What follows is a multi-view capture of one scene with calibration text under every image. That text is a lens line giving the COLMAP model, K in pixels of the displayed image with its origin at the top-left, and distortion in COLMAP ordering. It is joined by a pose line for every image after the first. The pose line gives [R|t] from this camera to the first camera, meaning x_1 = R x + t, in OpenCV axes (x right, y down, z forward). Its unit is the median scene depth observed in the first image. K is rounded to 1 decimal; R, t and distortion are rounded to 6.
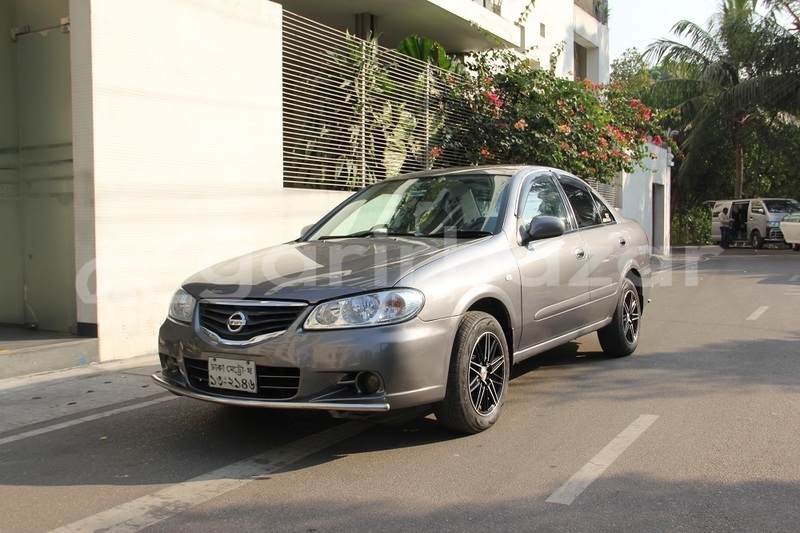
lens RADIAL K [[792.4, 0, 400.0], [0, 792.4, 266.5], [0, 0, 1]] dist [-0.084161, 0.010938]
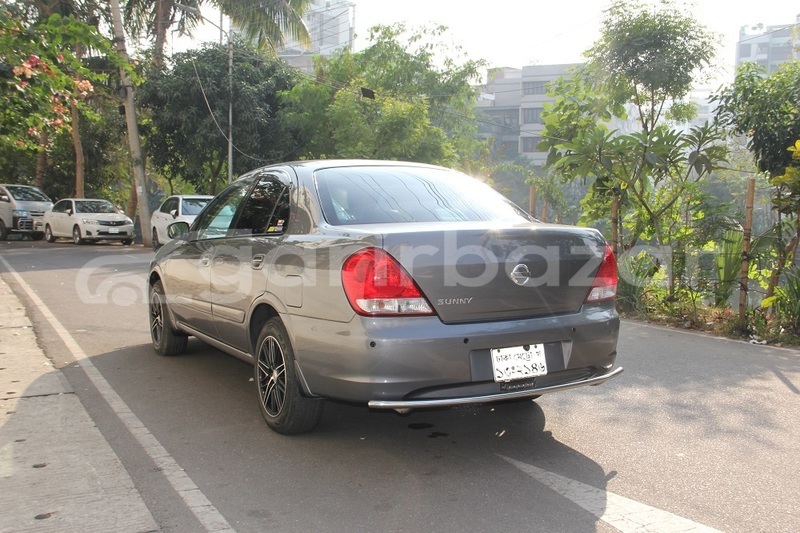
lens RADIAL K [[820.8, 0, 400.0], [0, 820.8, 266.5], [0, 0, 1]] dist [-0.106364, 0.262188]
pose [[0.519301, -0.035398, 0.853858, -0.308725], [0.022623, 0.999361, 0.027671, -0.026587], [-0.854292, 0.004948, 0.519770, 0.398915]]
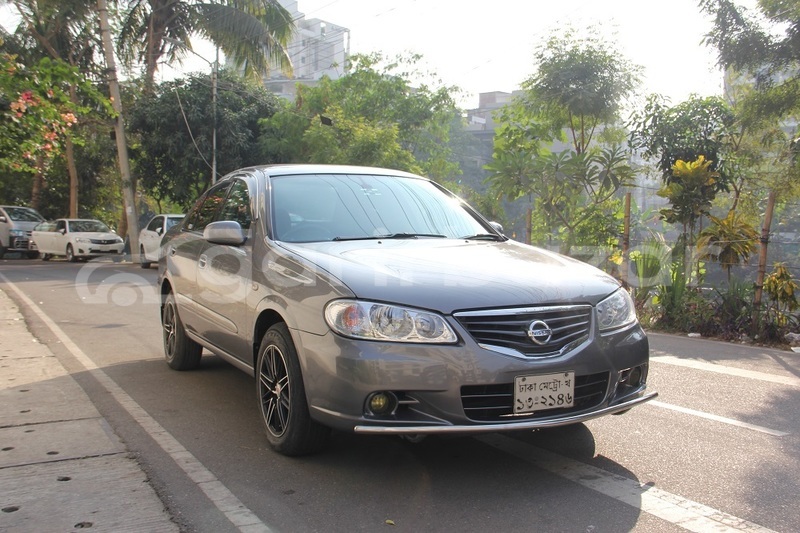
lens RADIAL K [[820.8, 0, 400.0], [0, 820.8, 266.5], [0, 0, 1]] dist [-0.106364, 0.262188]
pose [[0.516367, -0.013216, 0.856266, -0.403834], [0.026020, 0.999661, -0.000262, -0.002326], [-0.855972, 0.022416, 0.516536, 0.252064]]
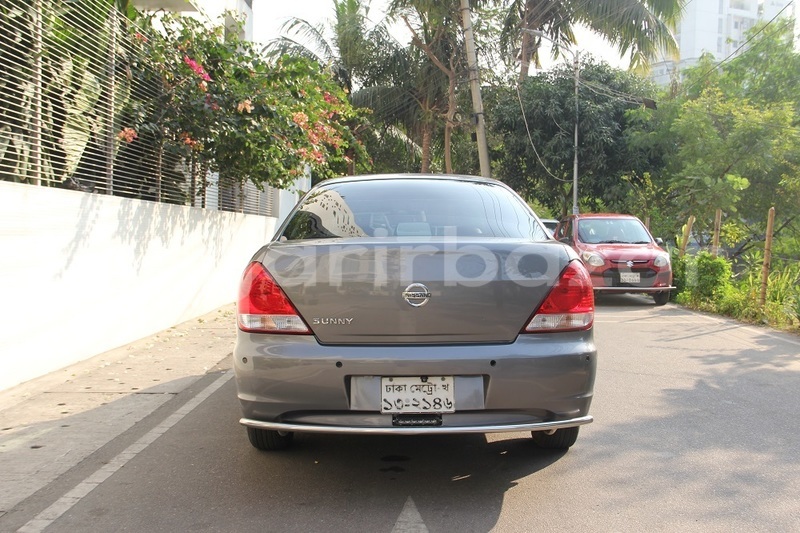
lens RADIAL K [[834.2, 0, 400.0], [0, 834.2, 266.5], [0, 0, 1]] dist [-0.061680, 0.197963]
pose [[0.866022, 0.002666, 0.499999, -0.128740], [0.002609, 0.999948, -0.009850, -0.019377], [-0.499999, 0.009835, 0.865970, 0.252636]]
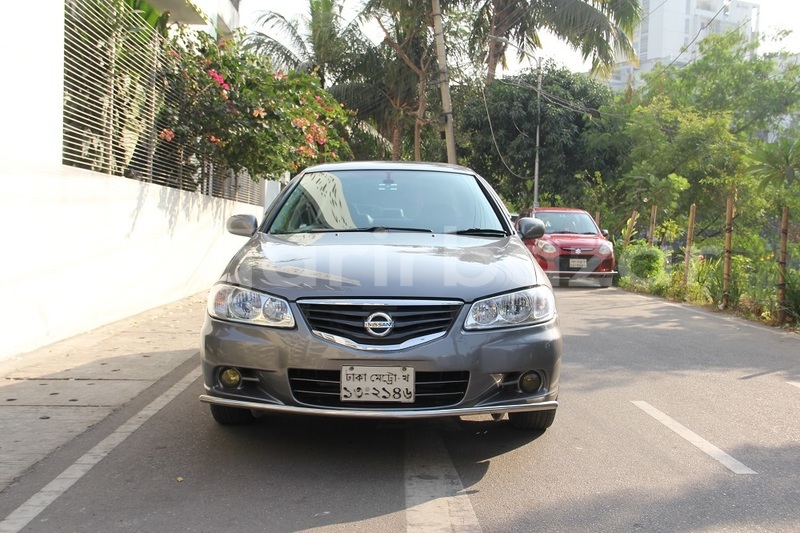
lens RADIAL K [[849.3, 0, 400.0], [0, 849.3, 266.5], [0, 0, 1]] dist [-0.010015, 0.012982]
pose [[0.843696, 0.012431, 0.536678, -0.264906], [-0.011644, 0.999920, -0.004856, 0.003971], [-0.536695, -0.002152, 0.843773, 0.071684]]
